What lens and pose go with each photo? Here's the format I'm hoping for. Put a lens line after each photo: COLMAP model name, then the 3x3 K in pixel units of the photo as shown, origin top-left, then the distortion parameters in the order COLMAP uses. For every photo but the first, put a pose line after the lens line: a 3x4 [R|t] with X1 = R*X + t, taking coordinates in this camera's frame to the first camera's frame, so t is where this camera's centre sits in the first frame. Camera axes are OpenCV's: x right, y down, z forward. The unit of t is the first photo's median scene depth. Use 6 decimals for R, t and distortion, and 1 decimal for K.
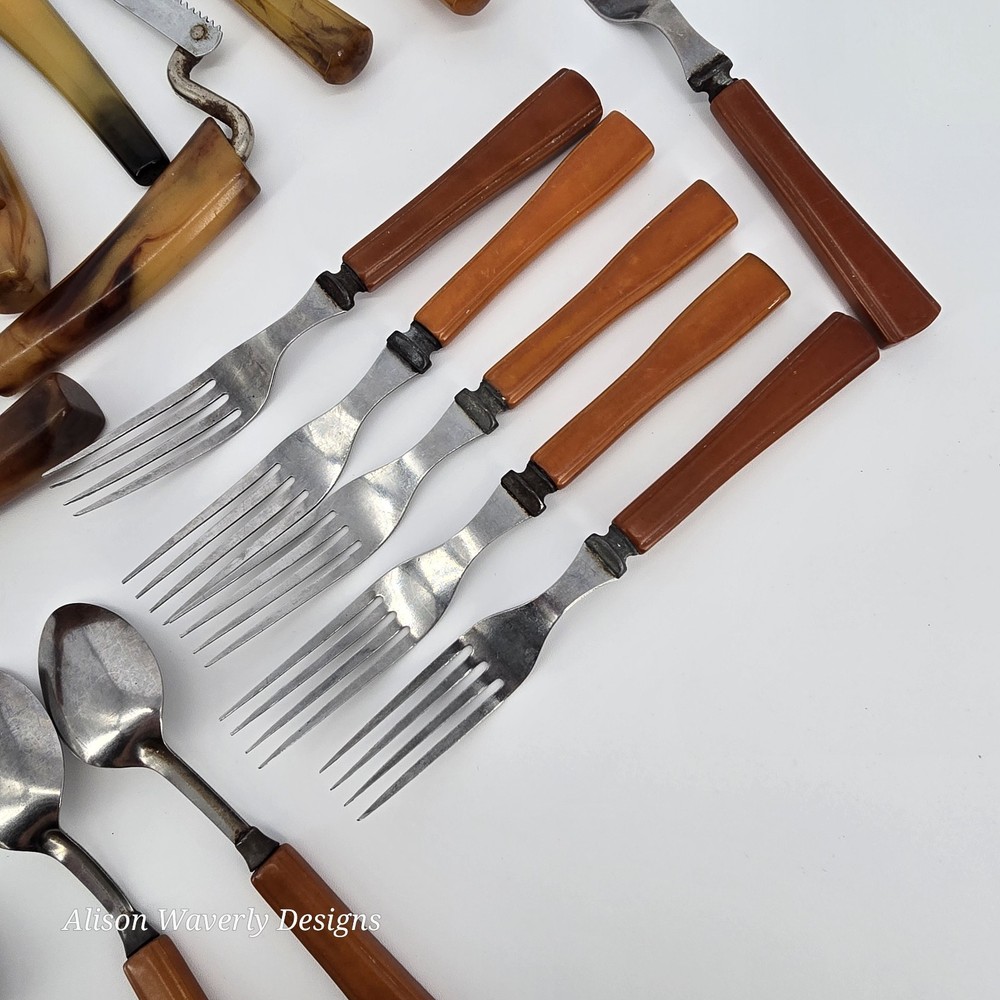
lens RADIAL K [[821.0, 0, 500.6], [0, 821.0, 490.4], [0, 0, 1]] dist [0.003144, -0.003574]
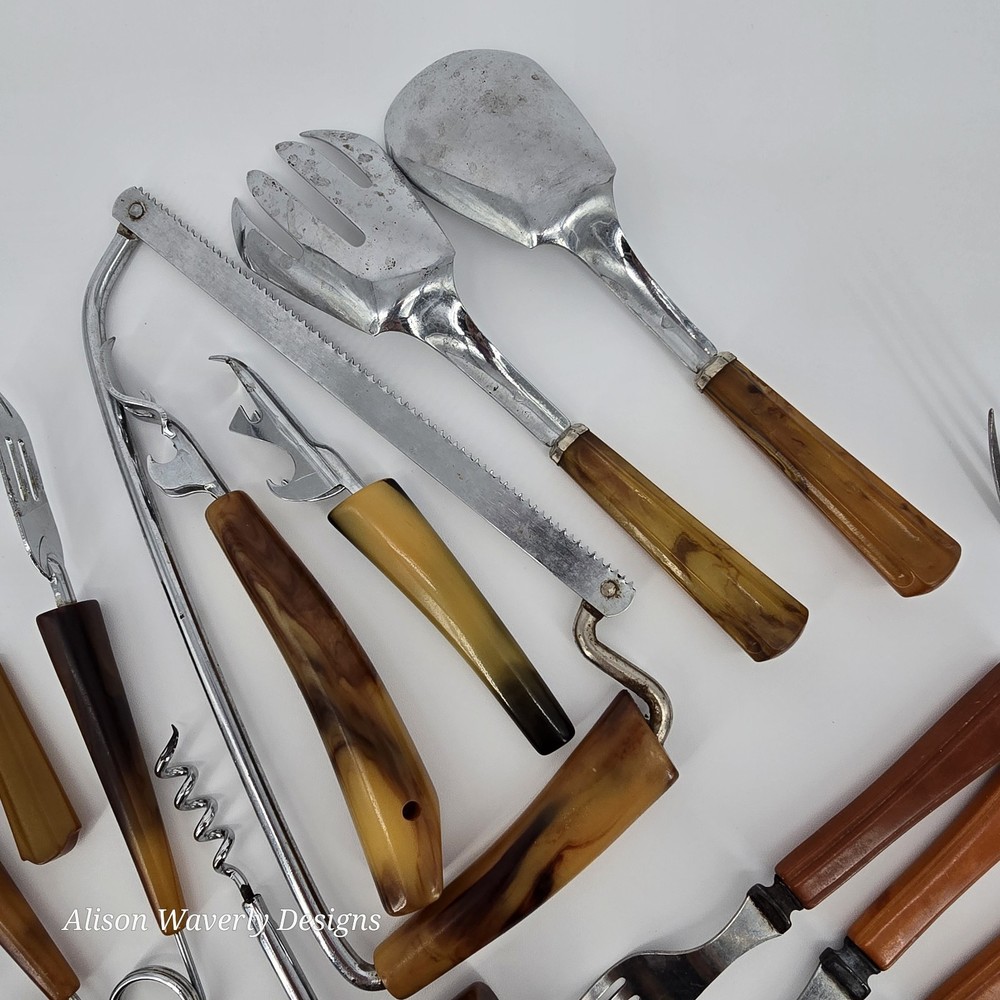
lens RADIAL K [[821.0, 0, 500.6], [0, 821.0, 490.4], [0, 0, 1]] dist [0.003144, -0.003574]
pose [[0.999393, 0.034796, 0.001540, -0.505950], [-0.034828, 0.997966, 0.053396, -0.728920], [0.000321, -0.053417, 0.998572, 0.092800]]
